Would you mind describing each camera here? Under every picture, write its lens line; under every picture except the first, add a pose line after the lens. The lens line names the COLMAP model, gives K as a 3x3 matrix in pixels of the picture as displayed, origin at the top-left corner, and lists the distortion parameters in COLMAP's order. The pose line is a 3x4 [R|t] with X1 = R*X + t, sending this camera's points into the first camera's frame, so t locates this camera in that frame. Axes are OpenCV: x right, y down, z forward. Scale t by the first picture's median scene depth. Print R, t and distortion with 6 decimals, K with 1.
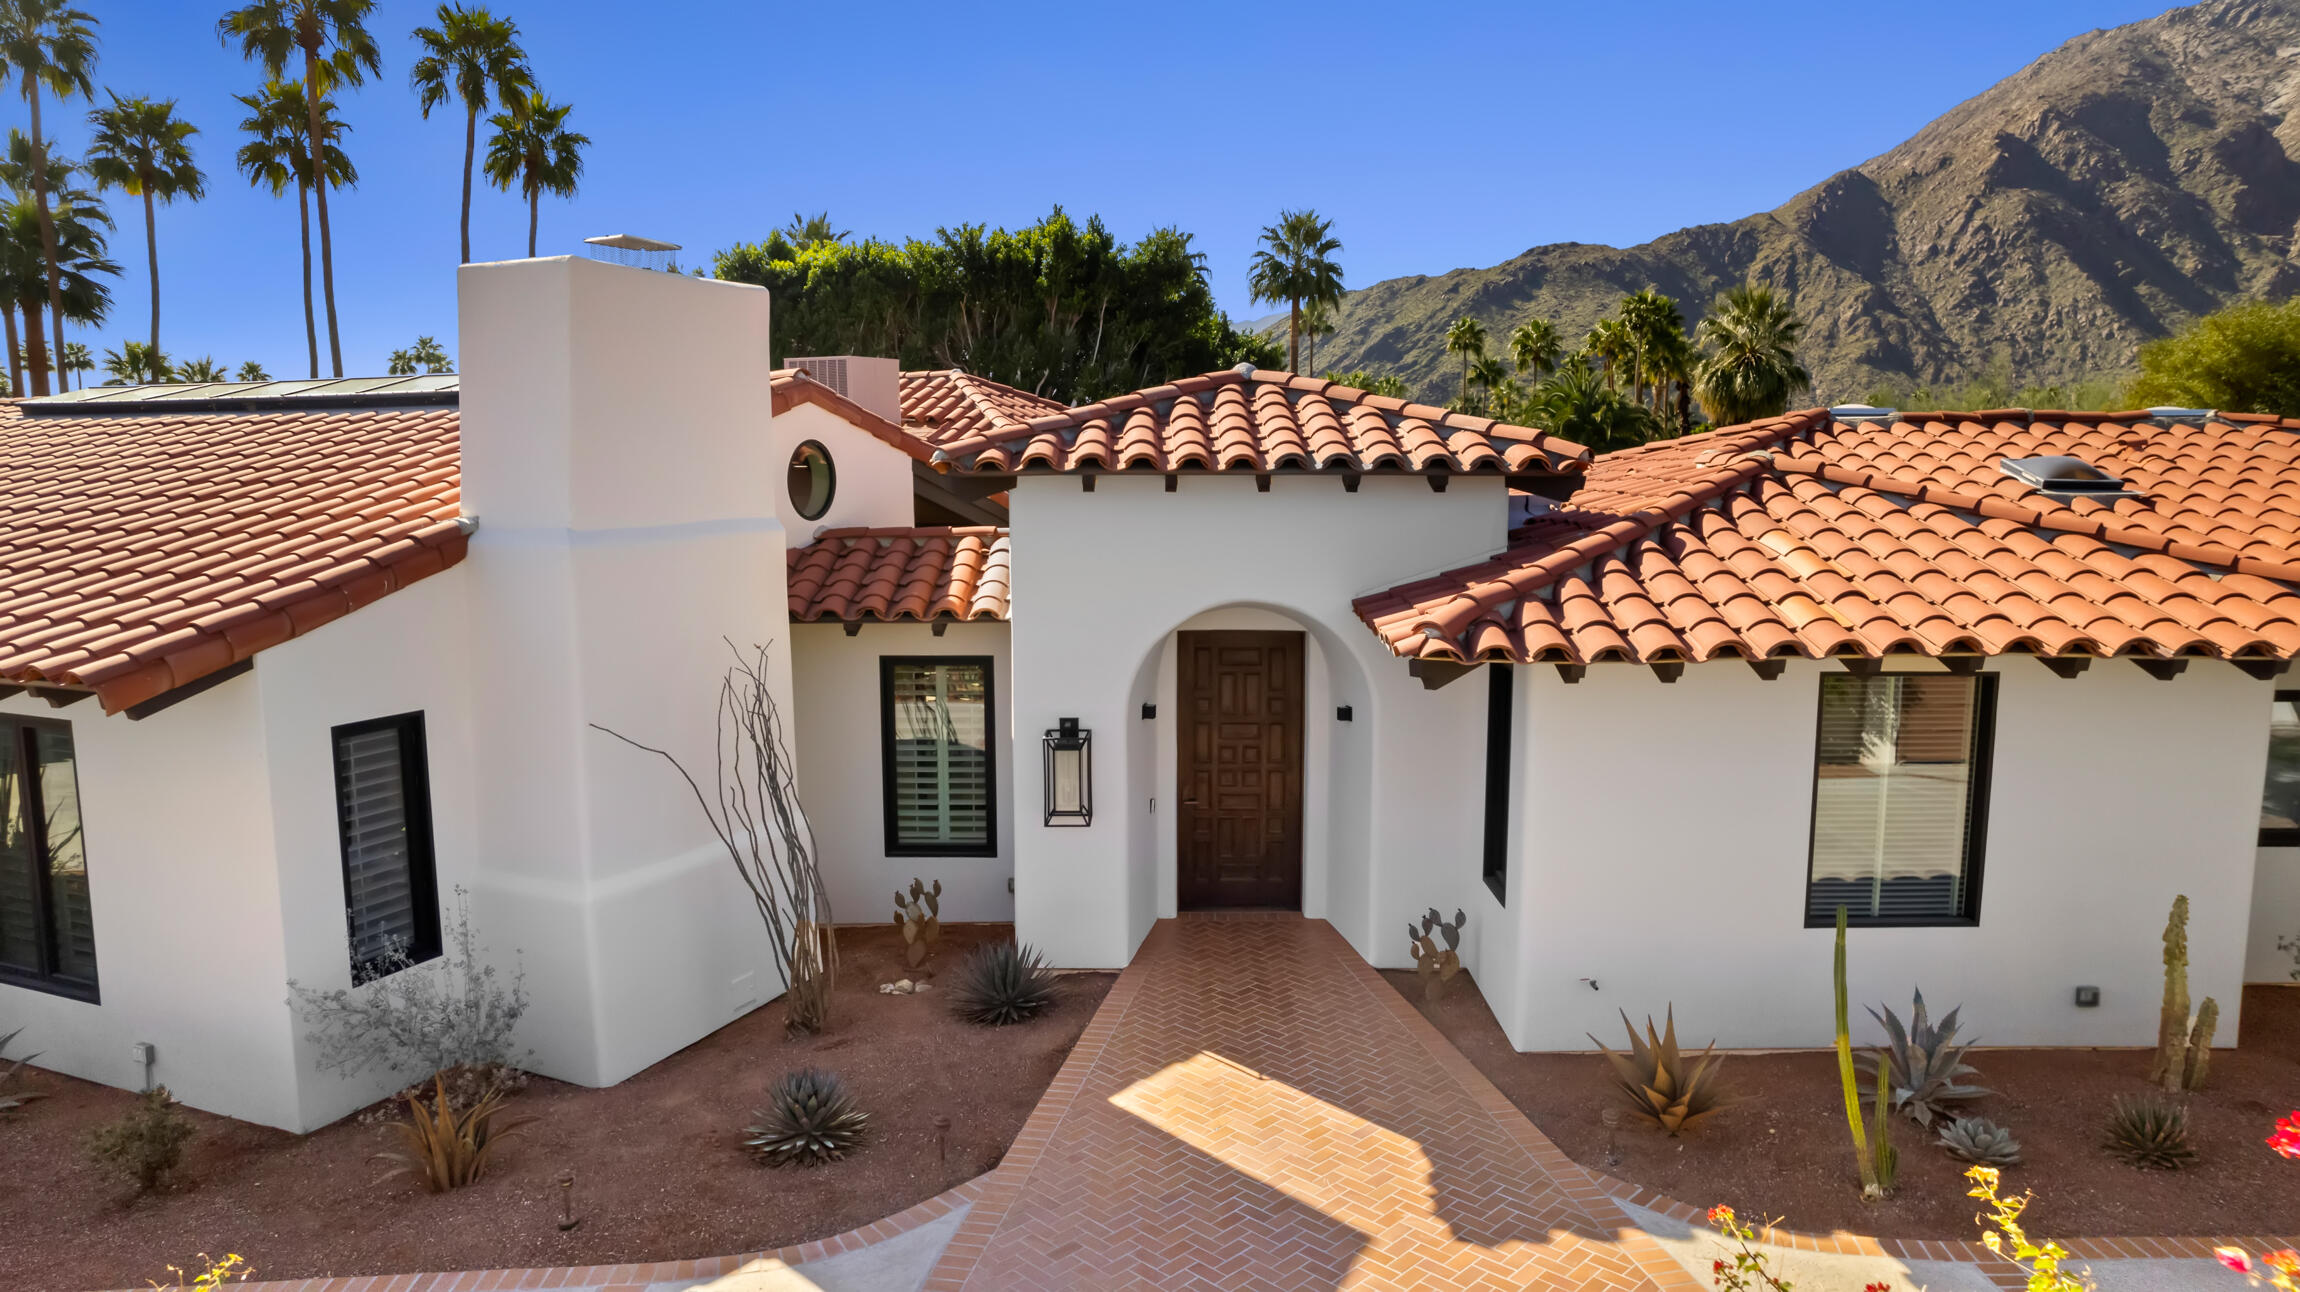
lens RADIAL K [[1490.3, 0, 1148.5], [0, 1490.3, 598.0], [0, 0, 1]] dist [-0.068898, 0.068228]
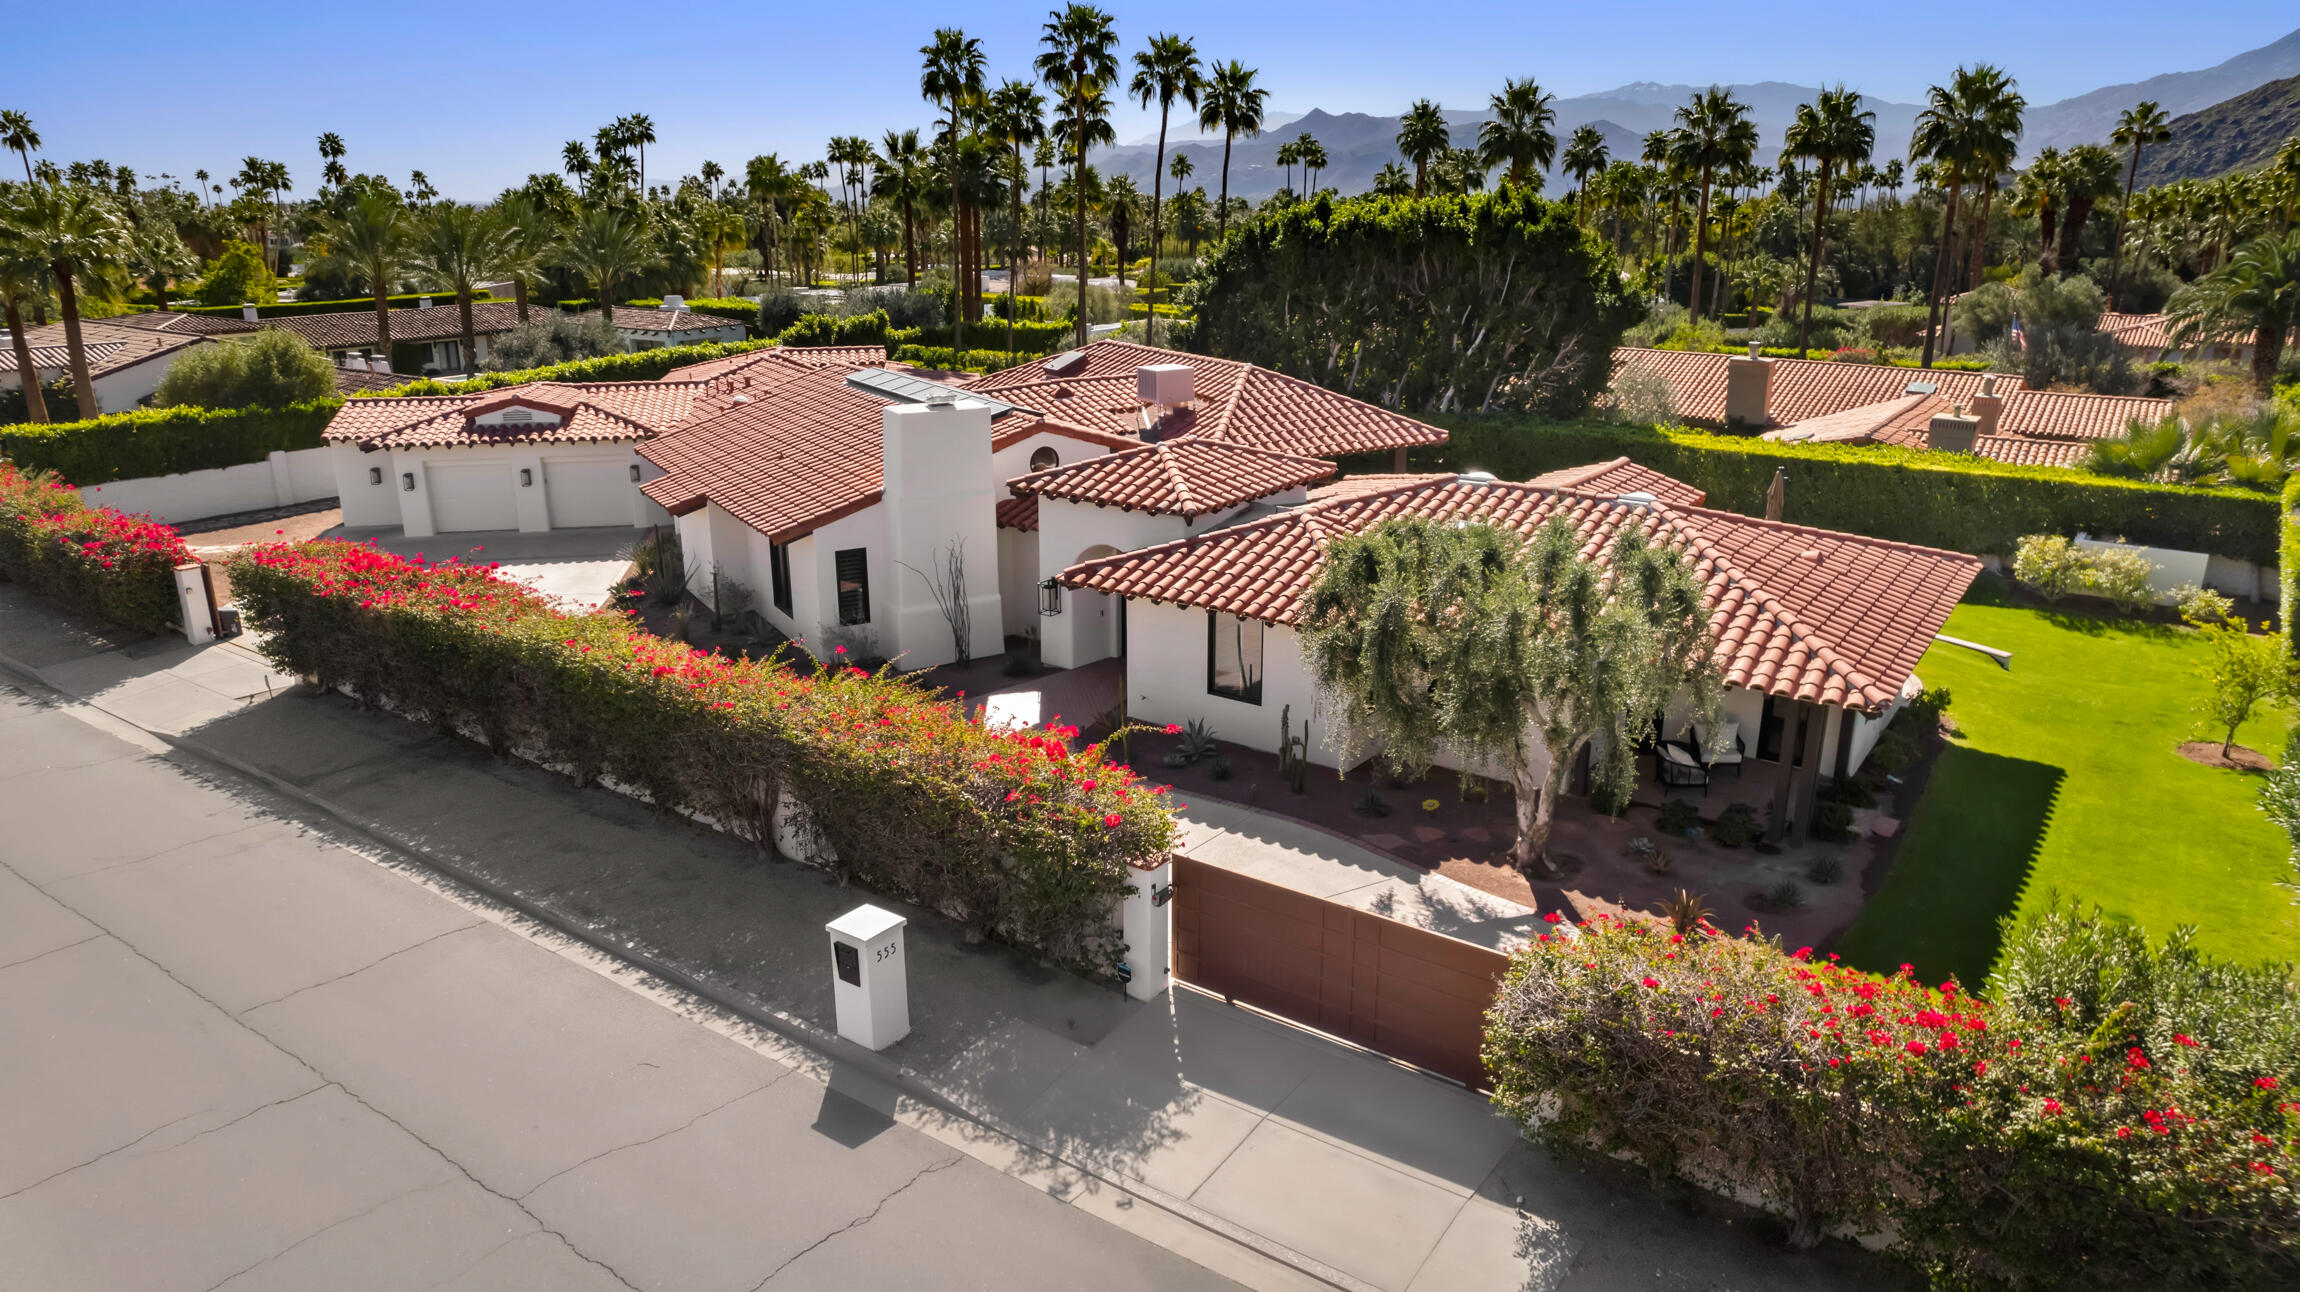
lens RADIAL K [[1490.3, 0, 1148.5], [0, 1490.3, 598.0], [0, 0, 1]] dist [-0.068898, 0.068228]
pose [[0.810788, 0.167811, -0.560770, 0.507490], [-0.062757, 0.977423, 0.201758, -0.140293], [0.581966, -0.128391, 0.803014, -0.347788]]
